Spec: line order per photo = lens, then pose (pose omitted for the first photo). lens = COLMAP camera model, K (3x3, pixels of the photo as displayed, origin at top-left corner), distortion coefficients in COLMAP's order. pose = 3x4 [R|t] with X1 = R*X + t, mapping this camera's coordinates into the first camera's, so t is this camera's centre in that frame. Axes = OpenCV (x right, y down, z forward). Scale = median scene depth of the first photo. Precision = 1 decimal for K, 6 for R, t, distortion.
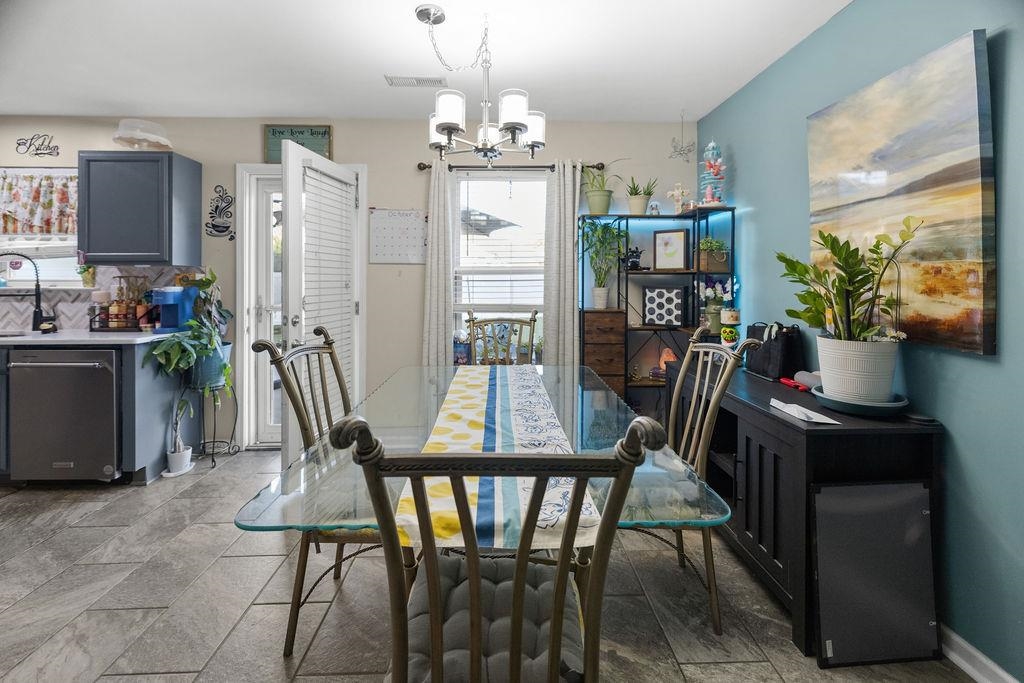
lens RADIAL K [[444.7, 0, 515.9], [0, 444.7, 279.5], [0, 0, 1]] dist [-0.000663, 0.001325]
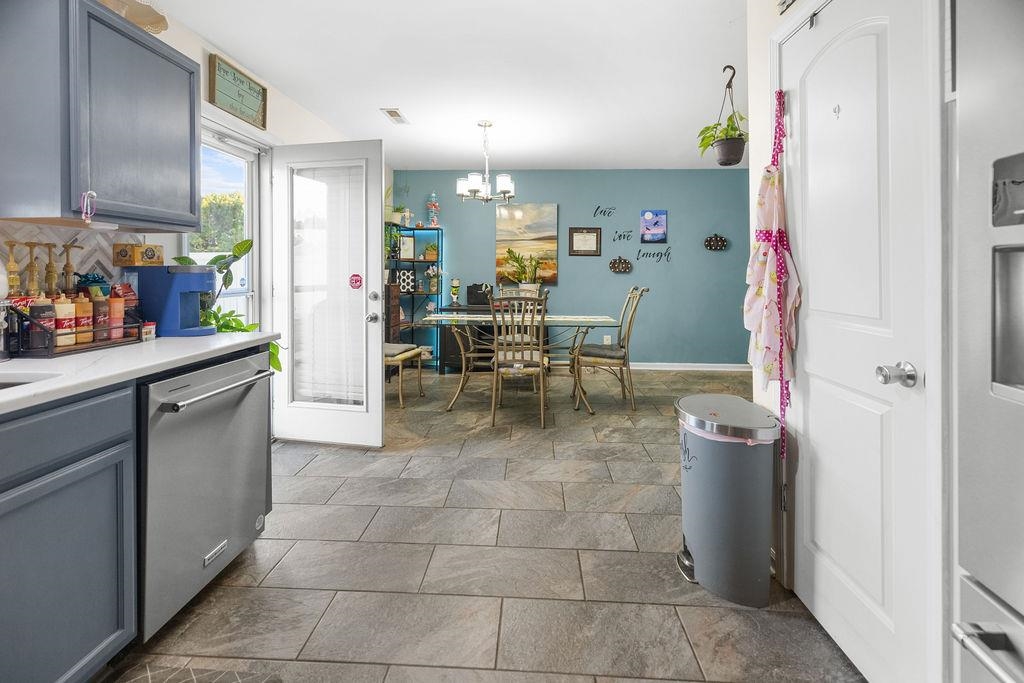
lens RADIAL K [[444.7, 0, 487.4], [0, 444.7, 269.0], [0, 0, 1]] dist [-0.000663, 0.001325]
pose [[0.145092, 0.004642, 0.989407, -1.312162], [-0.003325, 0.999986, -0.004204, 0.021369], [-0.989413, -0.002680, 0.145106, 0.451055]]
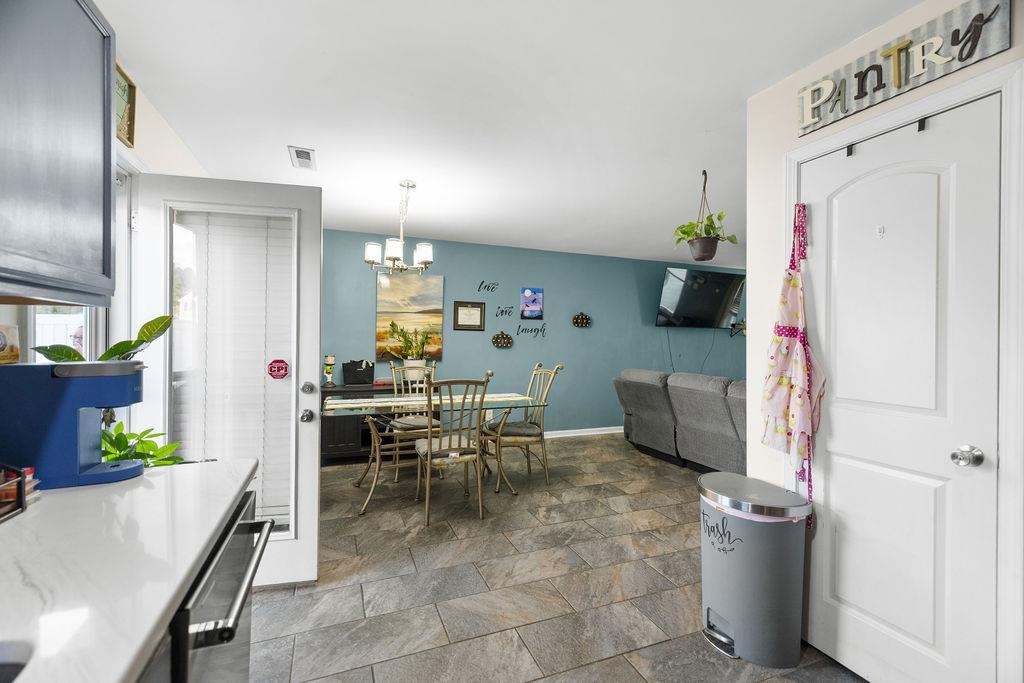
lens RADIAL K [[444.7, 0, 486.5], [0, 444.7, 337.1], [0, 0, 1]] dist [-0.000663, 0.001325]
pose [[-0.282052, 0.001088, 0.959398, -1.200019], [-0.008930, 0.999953, -0.003760, -0.007324], [-0.959357, -0.009628, -0.282029, 0.747264]]
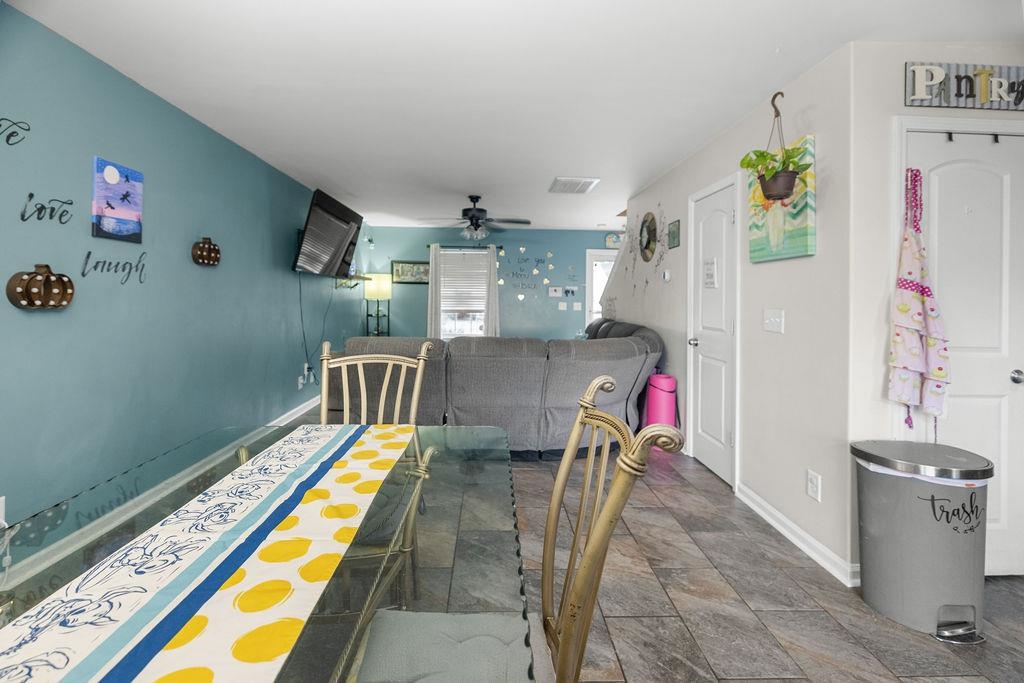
lens RADIAL K [[444.7, 0, 504.5], [0, 444.7, 291.2], [0, 0, 1]] dist [-0.000663, 0.001325]
pose [[-0.999881, -0.013983, 0.006464, -0.191918], [-0.014067, 0.999814, -0.013160, -0.000106], [-0.006279, -0.013250, -0.999893, 0.814647]]
